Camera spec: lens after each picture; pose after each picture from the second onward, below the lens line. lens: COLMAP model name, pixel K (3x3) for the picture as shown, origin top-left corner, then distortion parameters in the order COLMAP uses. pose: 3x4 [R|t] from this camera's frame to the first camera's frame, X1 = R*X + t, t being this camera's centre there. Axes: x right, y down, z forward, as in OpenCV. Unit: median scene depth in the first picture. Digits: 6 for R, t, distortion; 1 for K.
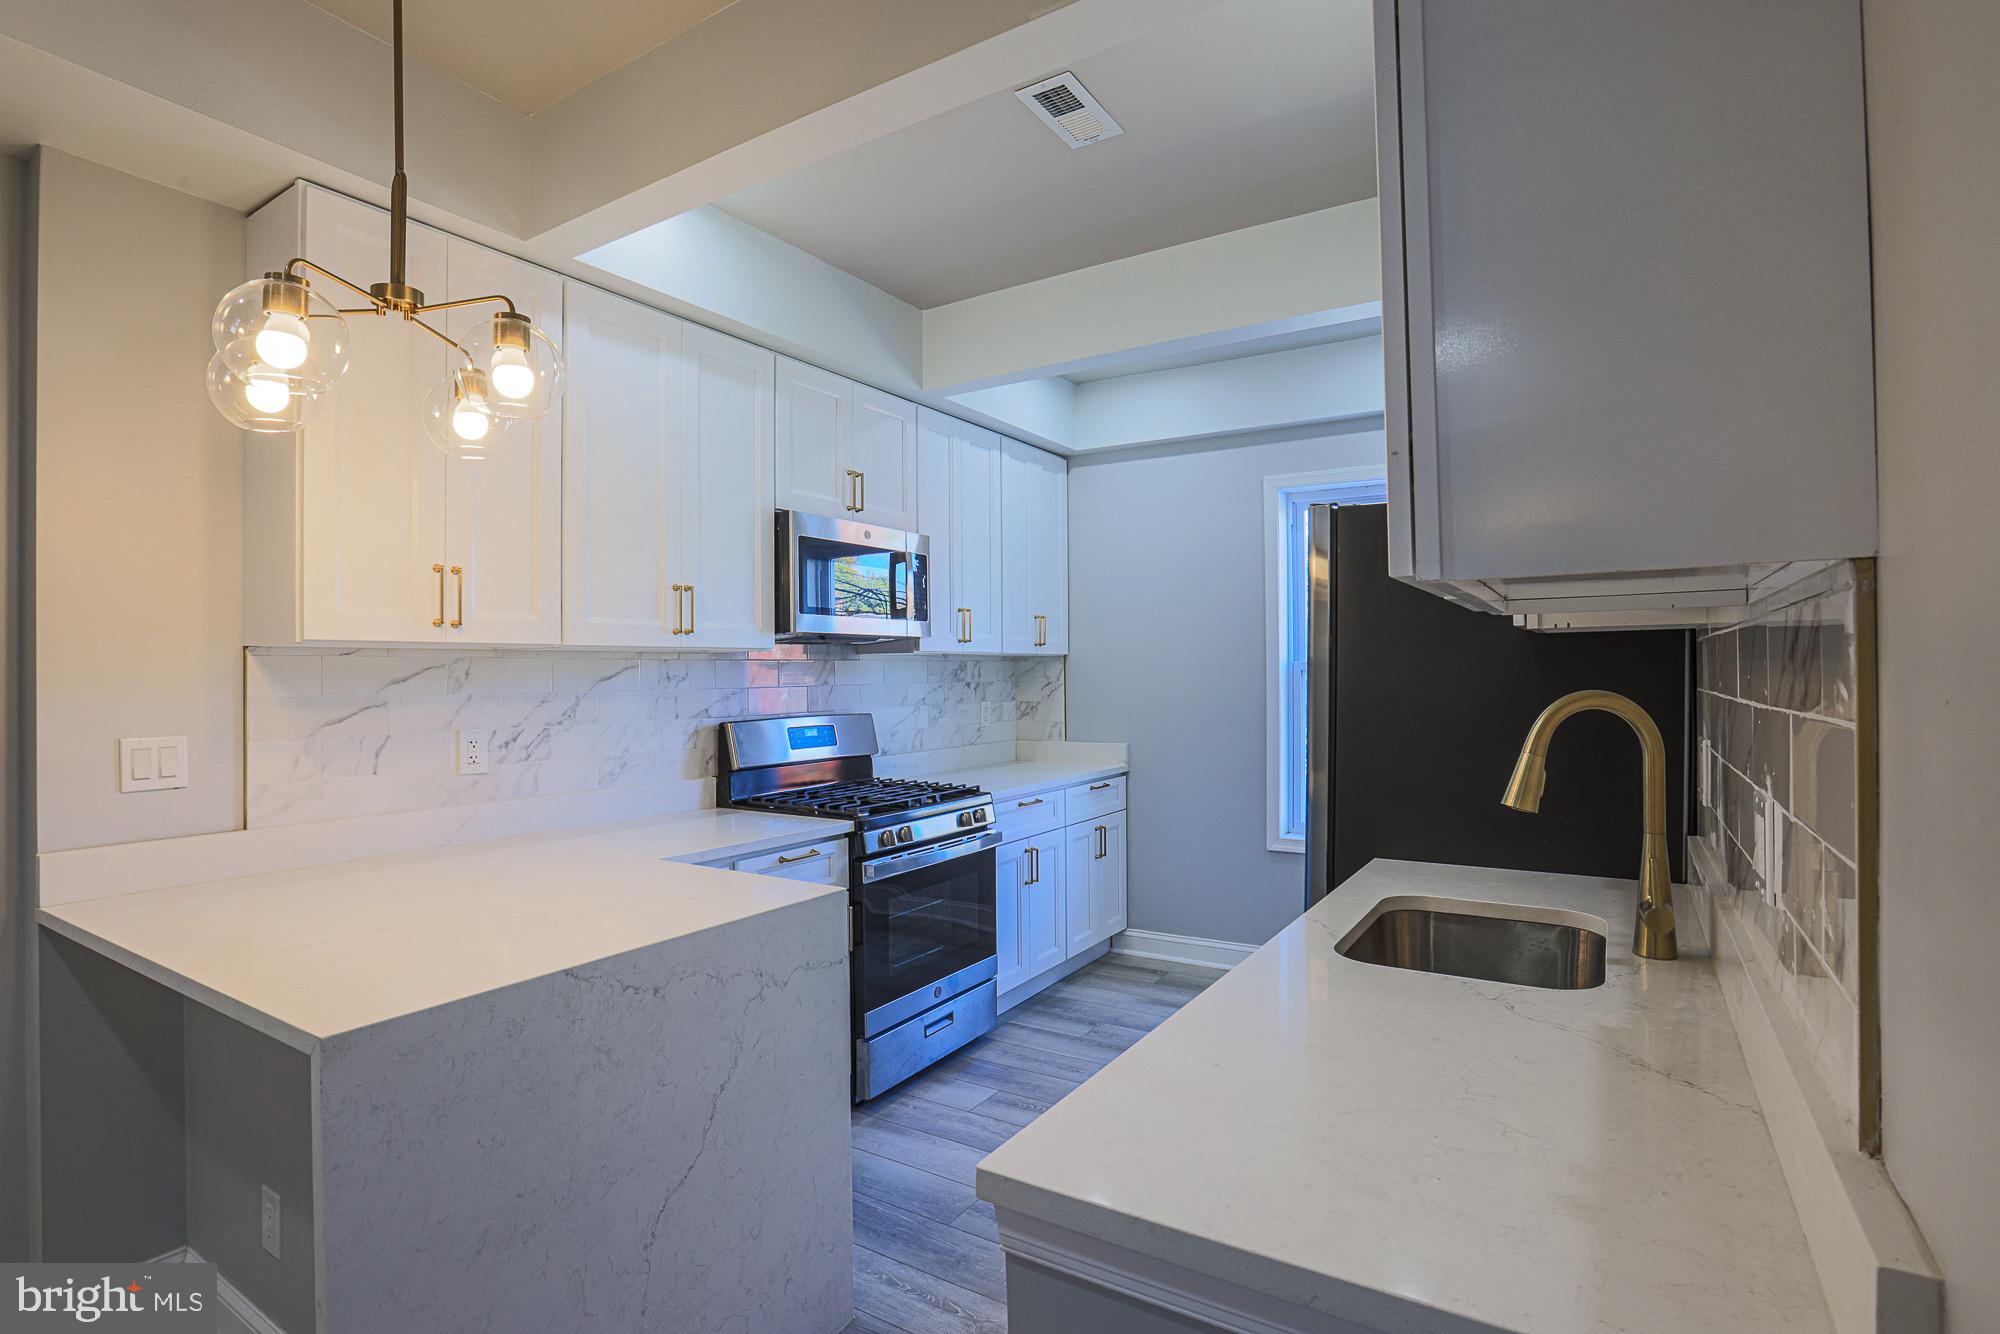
lens RADIAL K [[970.0, 0, 954.8], [0, 970.0, 660.0], [0, 0, 1]] dist [-0.042159, 0.001246]
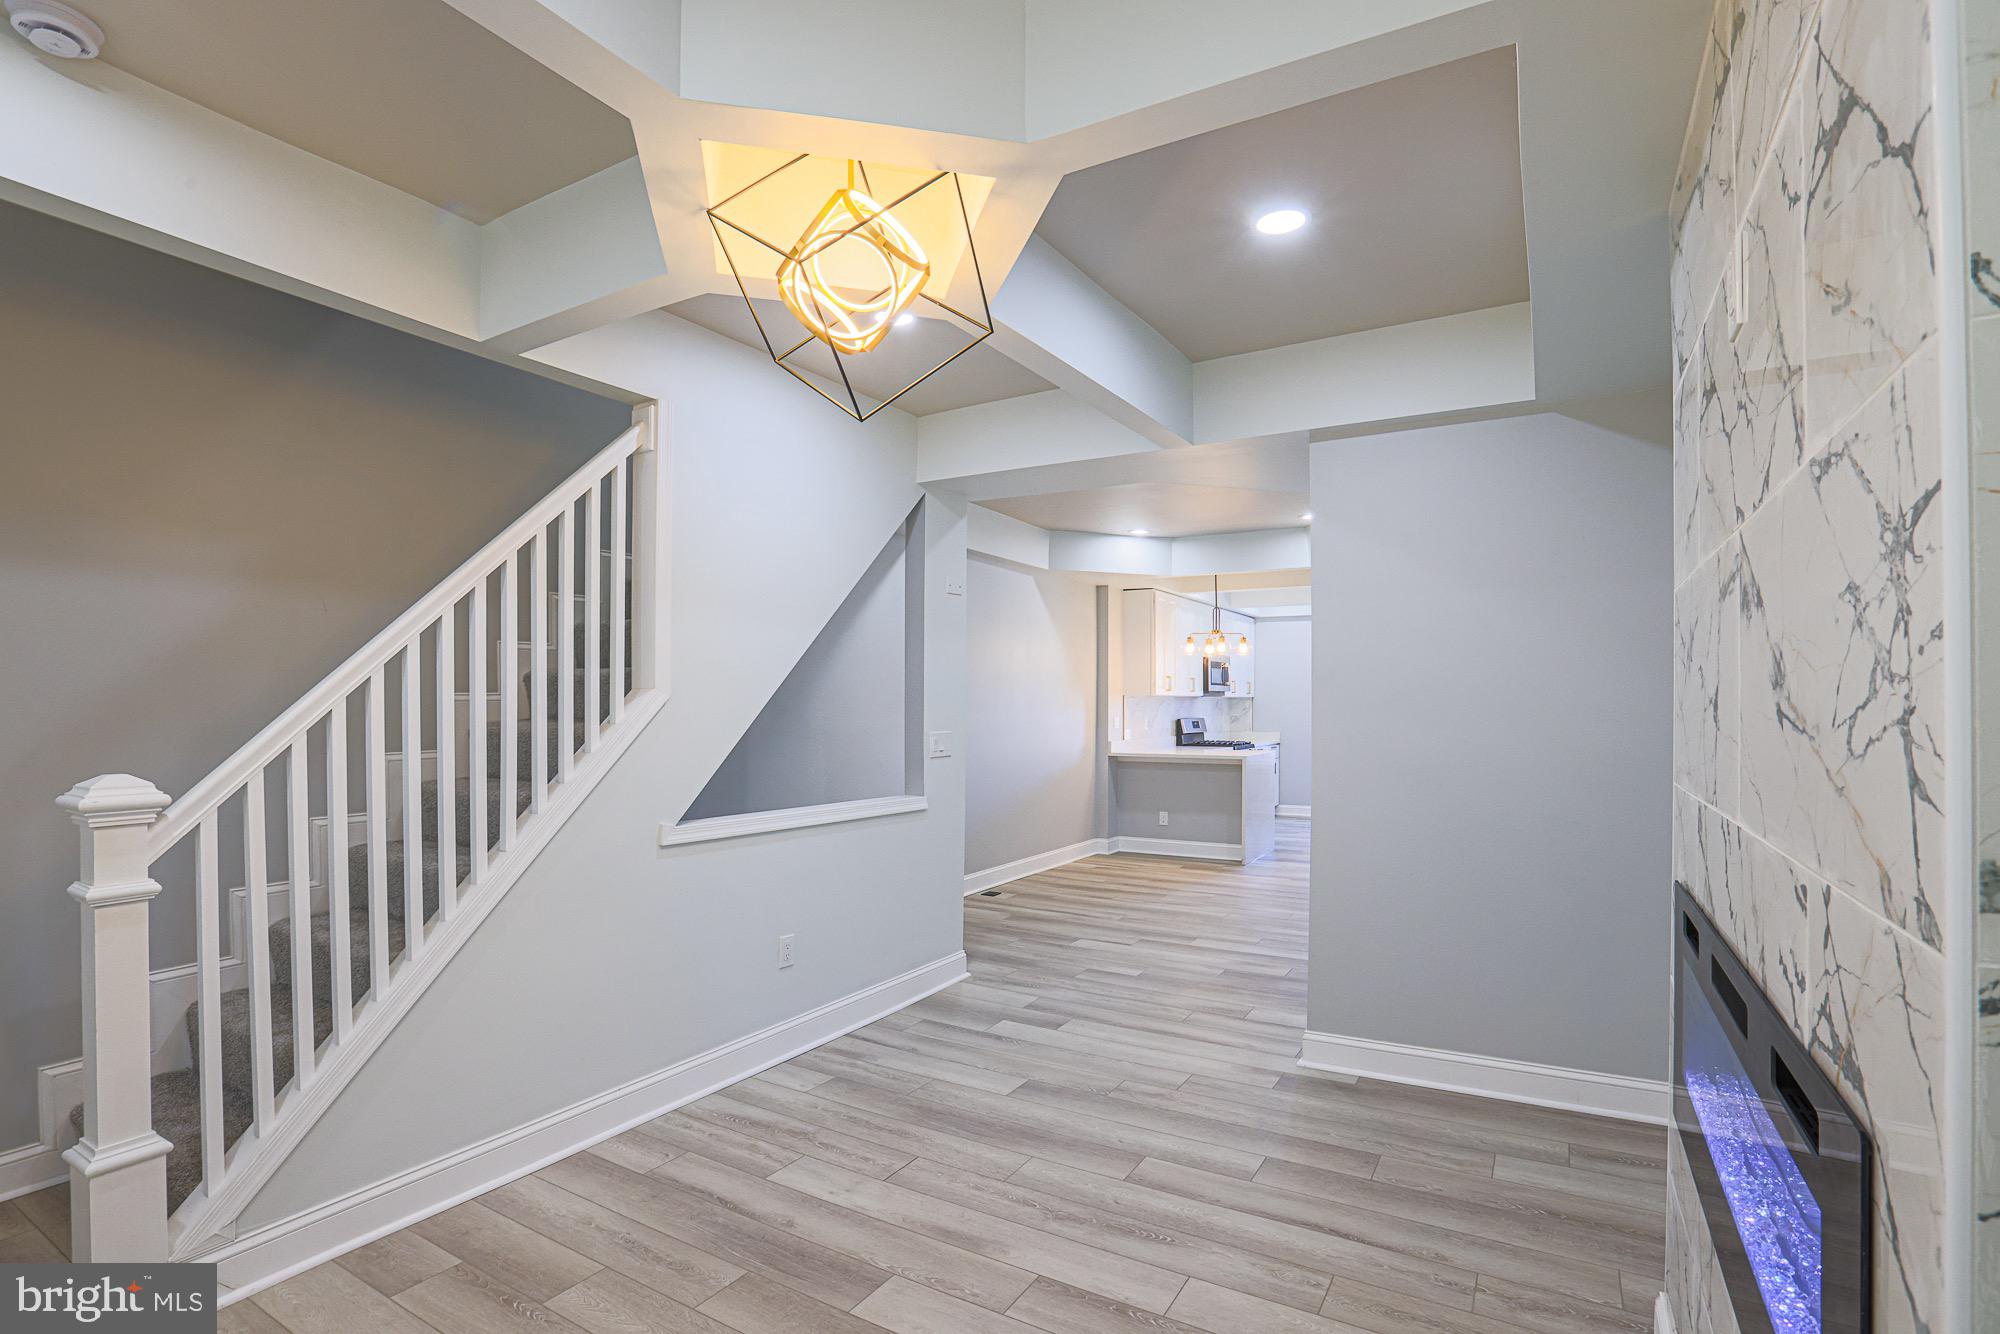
lens RADIAL K [[927.9, 0, 995.5], [0, 927.9, 697.3], [0, 0, 1]] dist [0.000032, 0.000198]
pose [[0.998551, 0.006976, 0.053356, -0.577945], [-0.007146, 0.999970, 0.003003, -0.006482], [-0.053333, -0.003380, 0.998571, -1.157375]]
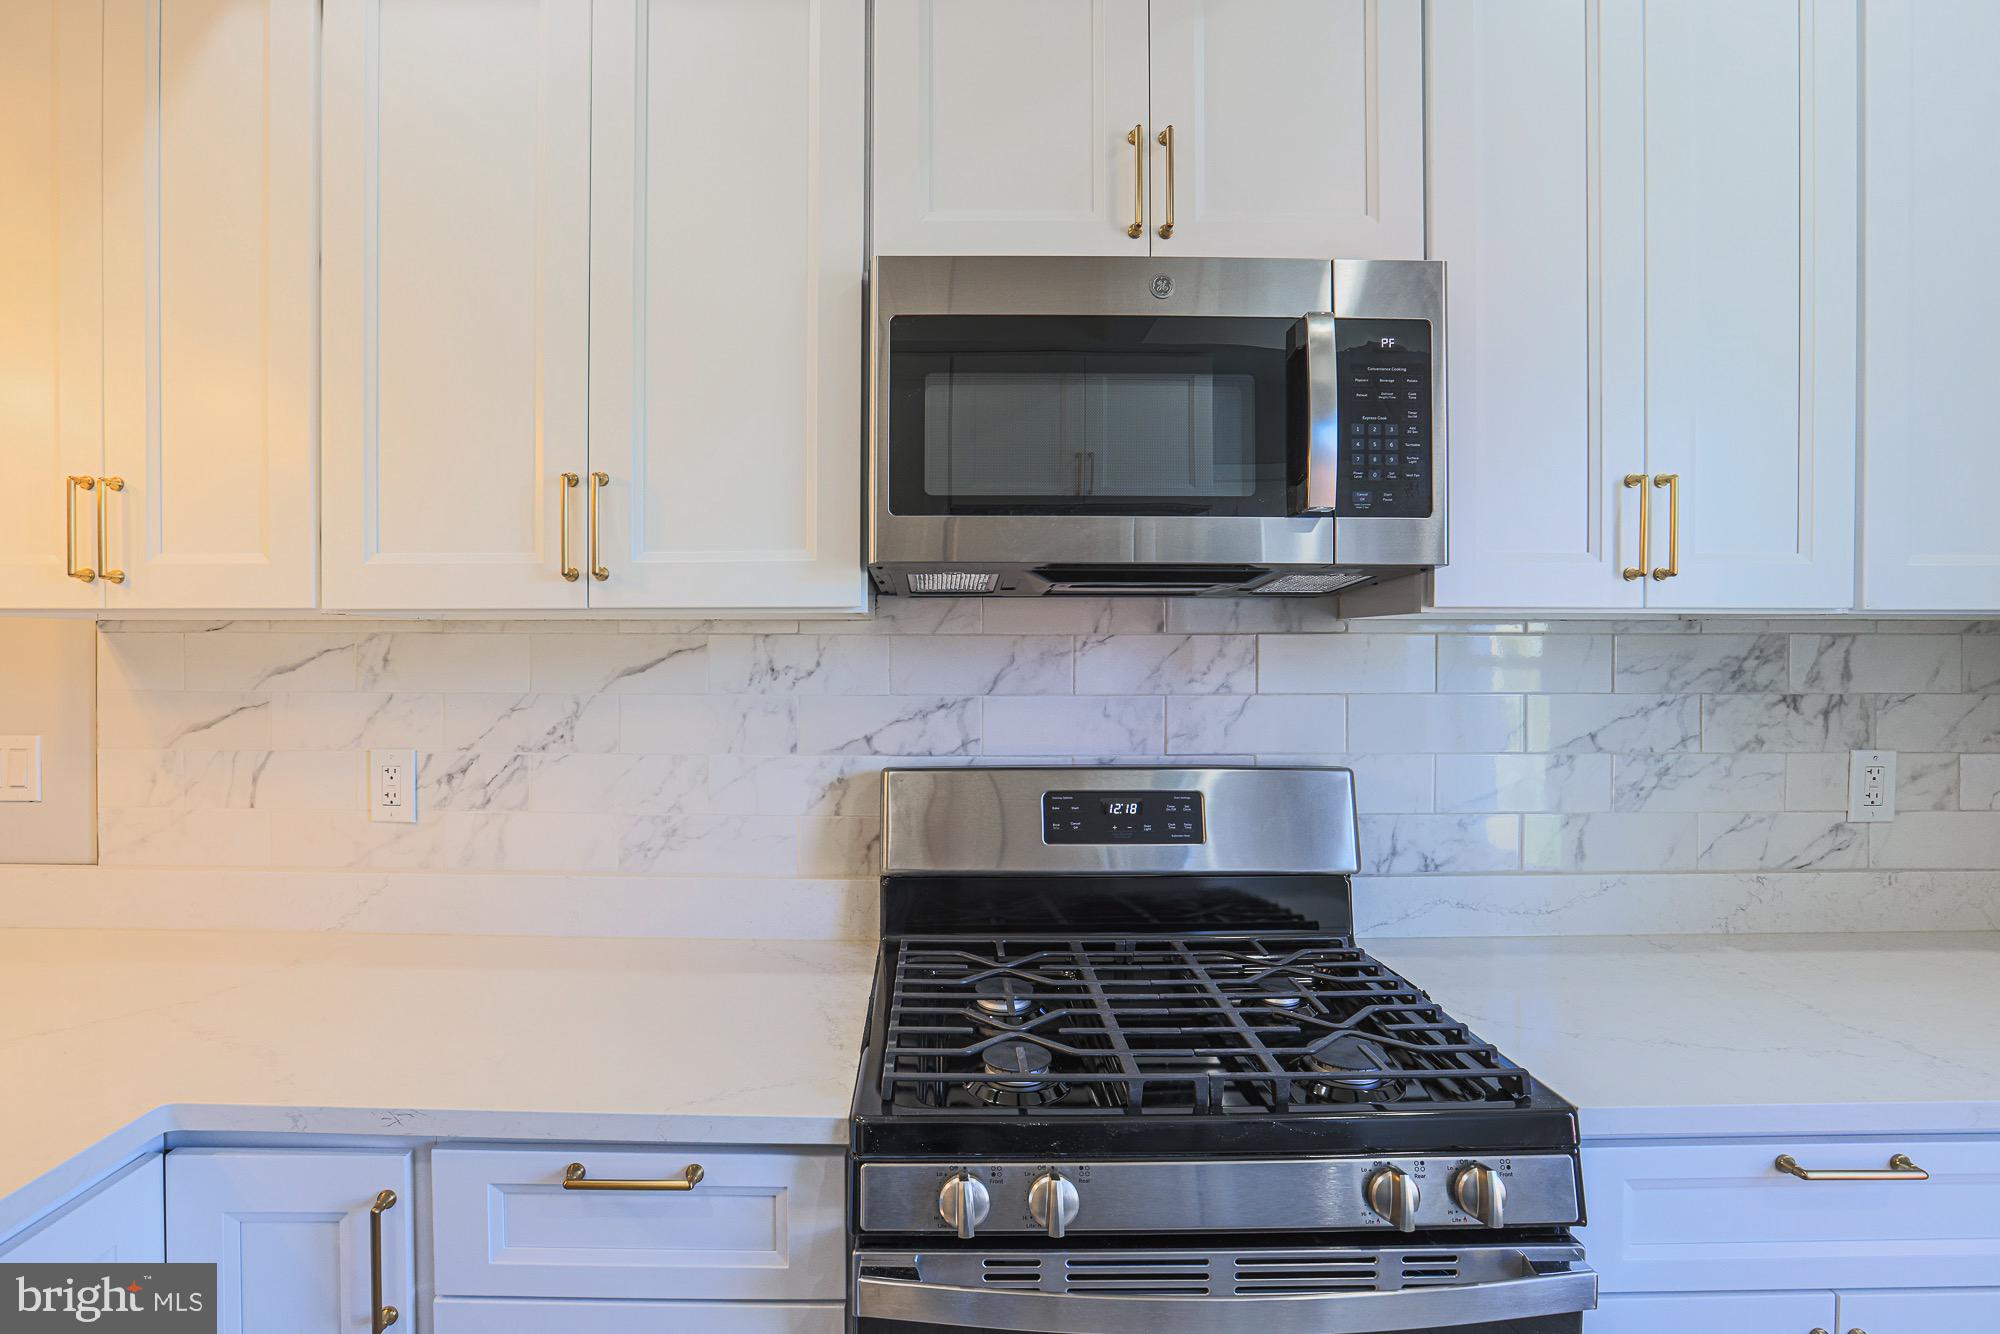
lens RADIAL K [[970.0, 0, 954.8], [0, 970.0, 660.0], [0, 0, 1]] dist [-0.042159, 0.001246]
pose [[0.570814, 0.017291, -0.820897, 0.186253], [0.004333, 0.999701, 0.024070, 0.001225], [0.821068, -0.017297, 0.570569, 0.850520]]
